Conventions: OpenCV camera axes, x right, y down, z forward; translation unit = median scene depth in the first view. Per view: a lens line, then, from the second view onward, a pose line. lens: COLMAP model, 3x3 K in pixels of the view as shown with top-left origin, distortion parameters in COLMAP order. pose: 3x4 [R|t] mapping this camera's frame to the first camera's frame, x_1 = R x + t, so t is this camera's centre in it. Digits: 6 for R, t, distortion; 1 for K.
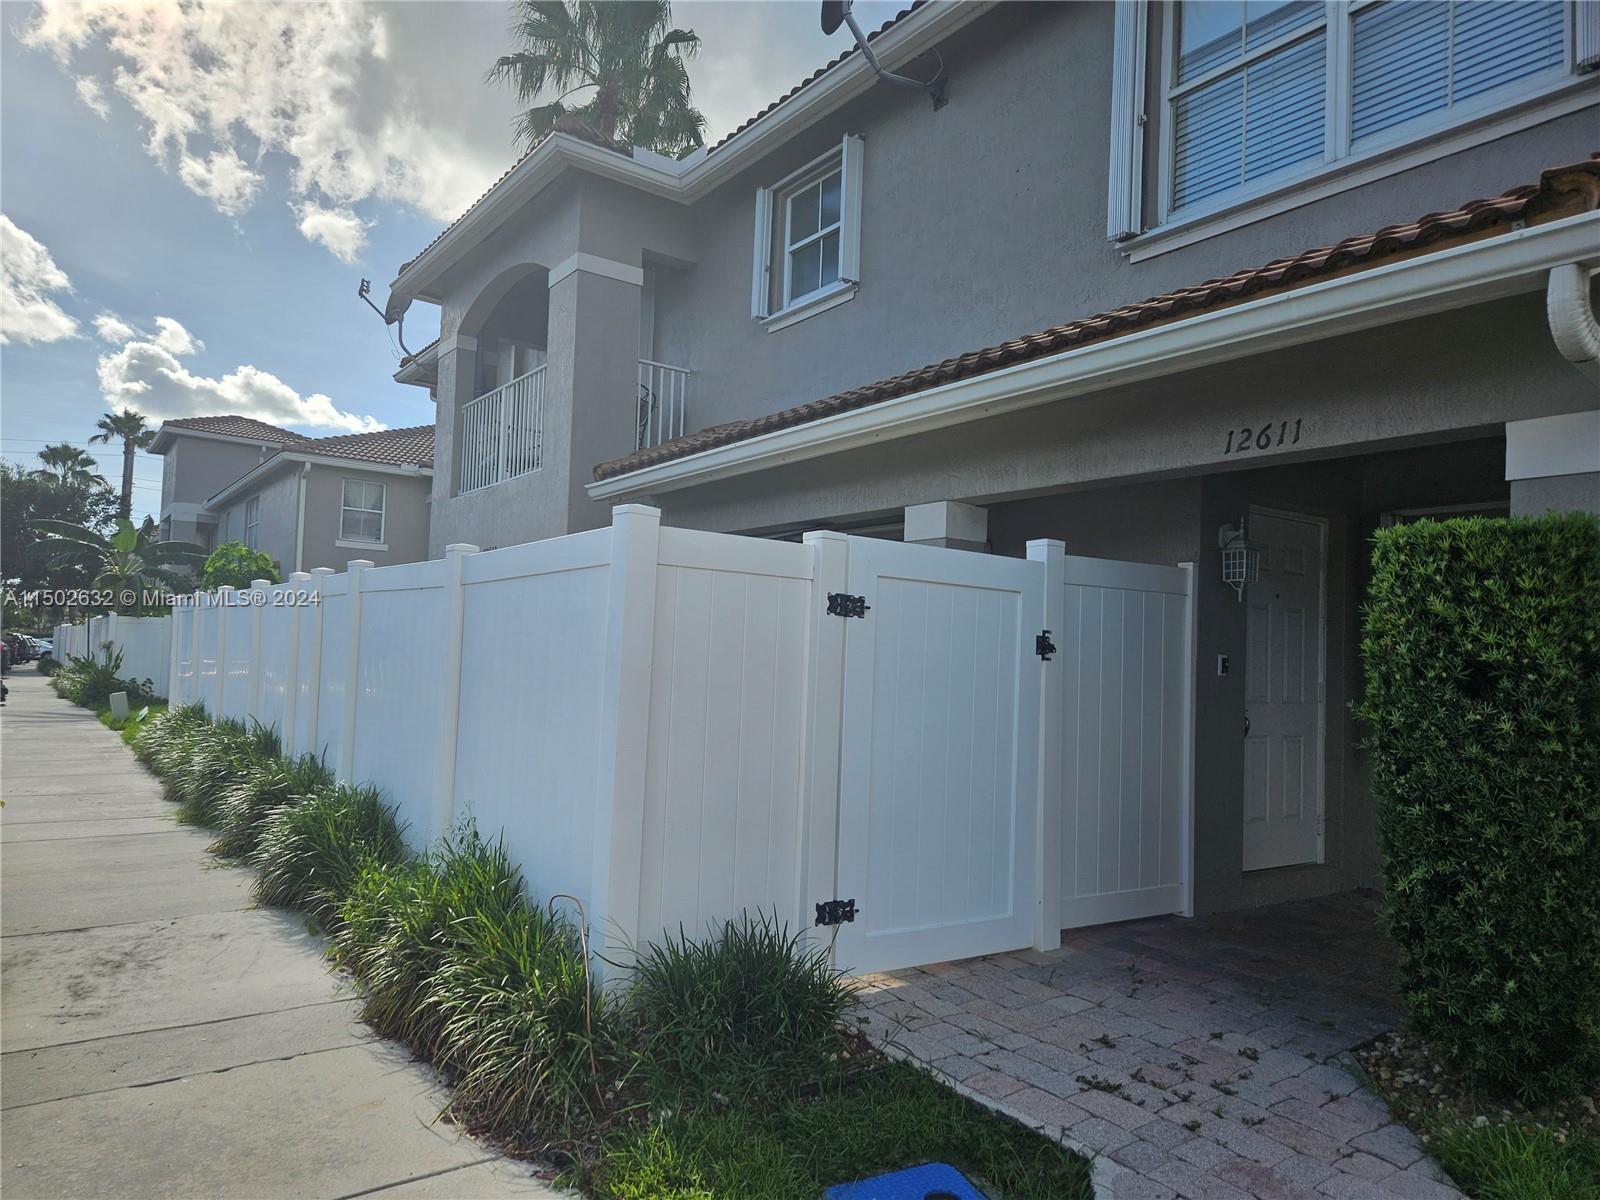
lens RADIAL K [[1087.2, 0, 783.2], [0, 1087.2, 620.1], [0, 0, 1]] dist [0.061230, -0.056223]
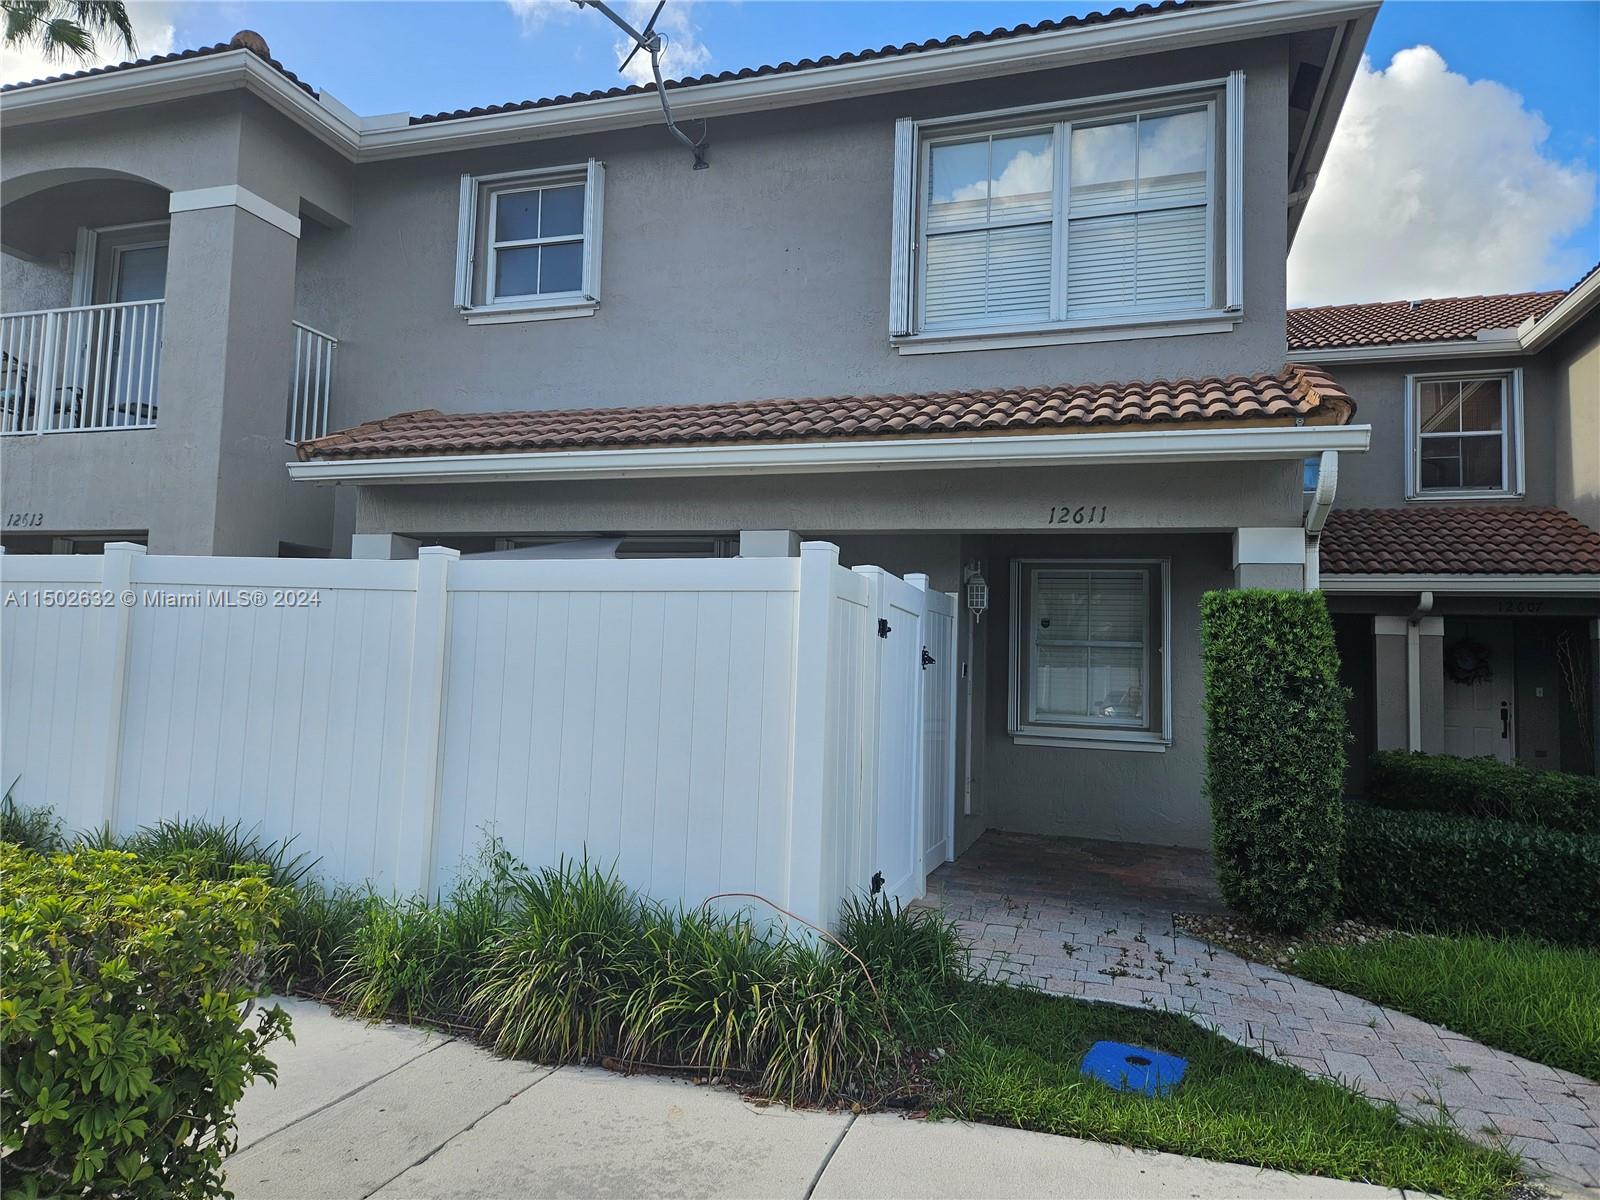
lens RADIAL K [[1087.2, 0, 786.3], [0, 1087.2, 597.4], [0, 0, 1]] dist [0.061230, -0.056223]
pose [[0.795953, 0.034997, 0.604346, -0.727585], [-0.031275, 0.999372, -0.016682, -0.023189], [-0.604551, -0.005623, 0.796547, 0.092087]]
